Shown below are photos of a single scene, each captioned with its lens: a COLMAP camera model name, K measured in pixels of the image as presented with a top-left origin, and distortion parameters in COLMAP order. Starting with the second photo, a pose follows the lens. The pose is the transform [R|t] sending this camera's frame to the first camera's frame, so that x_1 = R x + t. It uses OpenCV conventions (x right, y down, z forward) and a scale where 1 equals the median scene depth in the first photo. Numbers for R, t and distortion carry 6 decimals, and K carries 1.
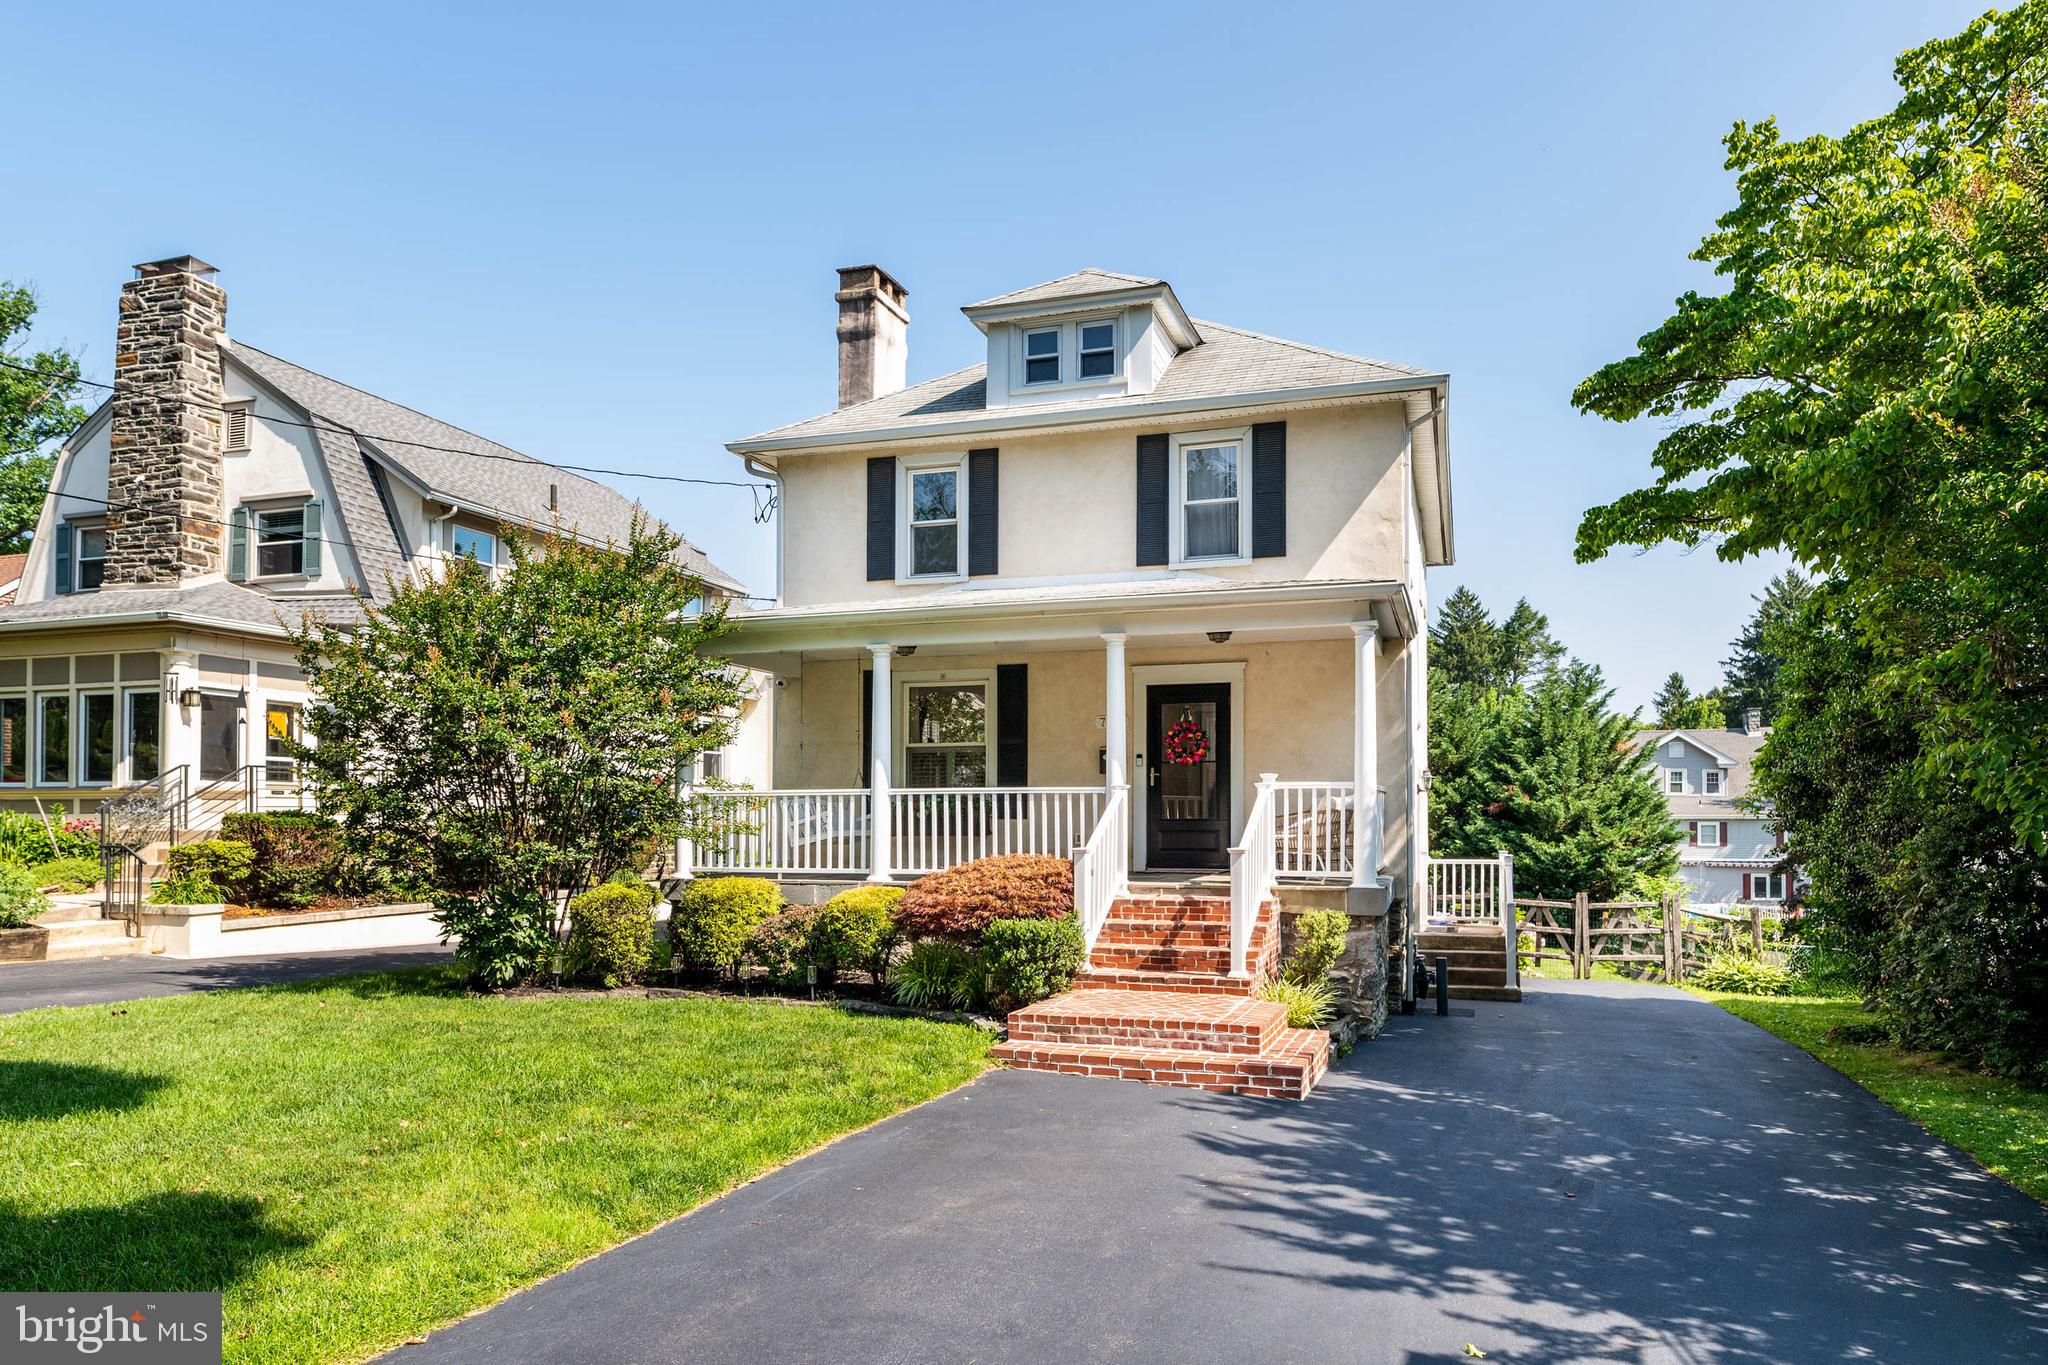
lens RADIAL K [[1217.7, 0, 1113.6], [0, 1217.7, 794.6], [0, 0, 1]] dist [0.049752, -0.000053]
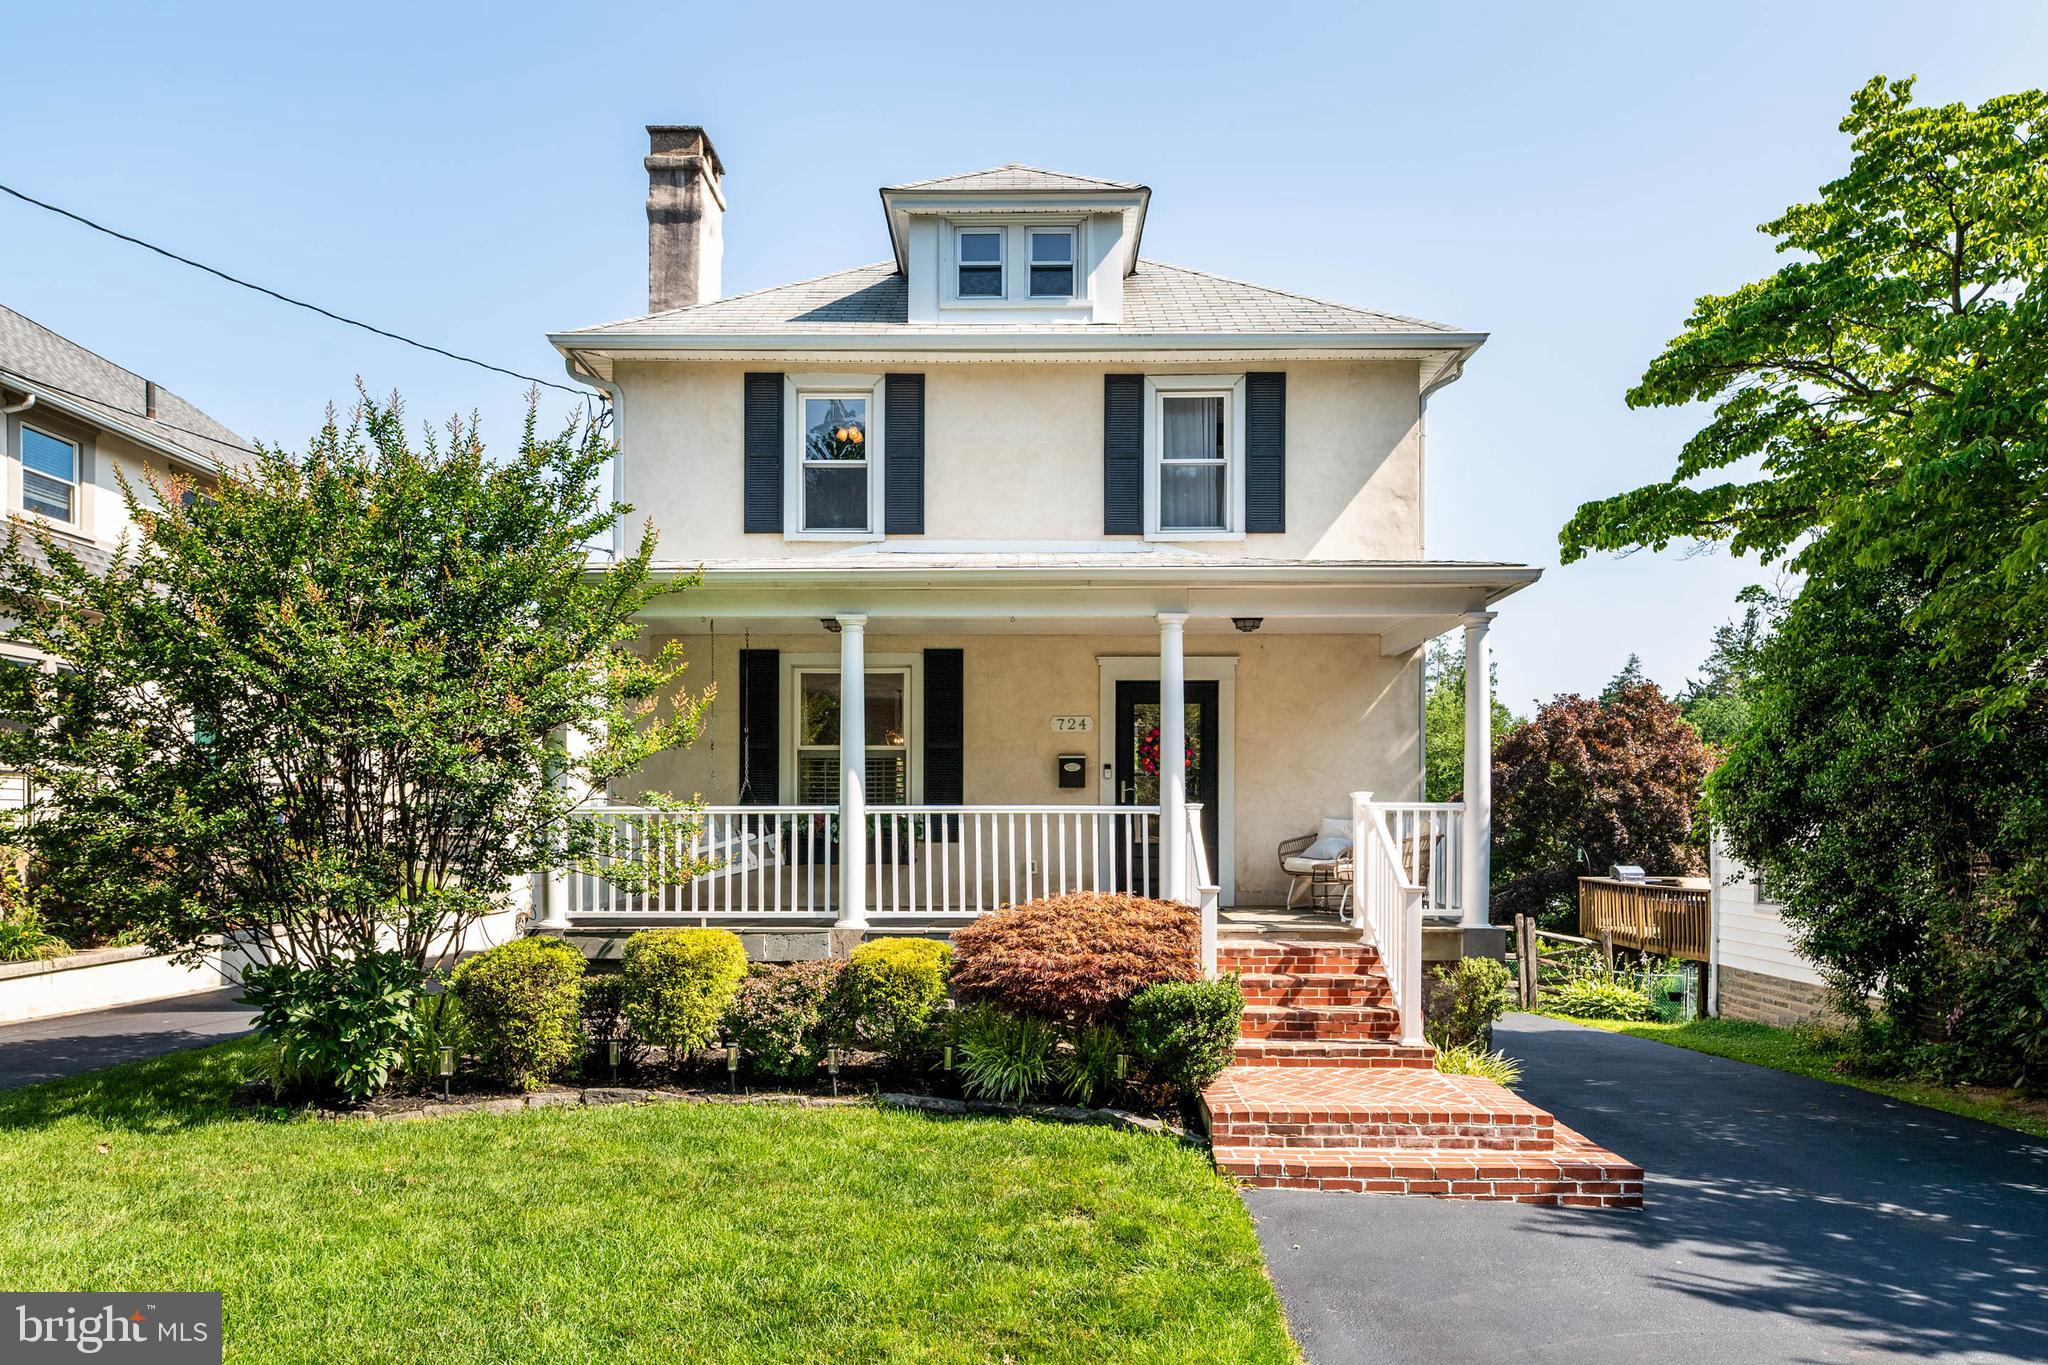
lens RADIAL K [[1290.9, 0, 1023.0], [0, 1290.9, 835.5], [0, 0, 1]] dist [0.028511, -0.000521]
pose [[0.963653, 0.000401, 0.267156, -0.271000], [-0.006444, 0.999743, 0.021742, -0.004099], [-0.267078, -0.022673, 0.963408, 0.179580]]
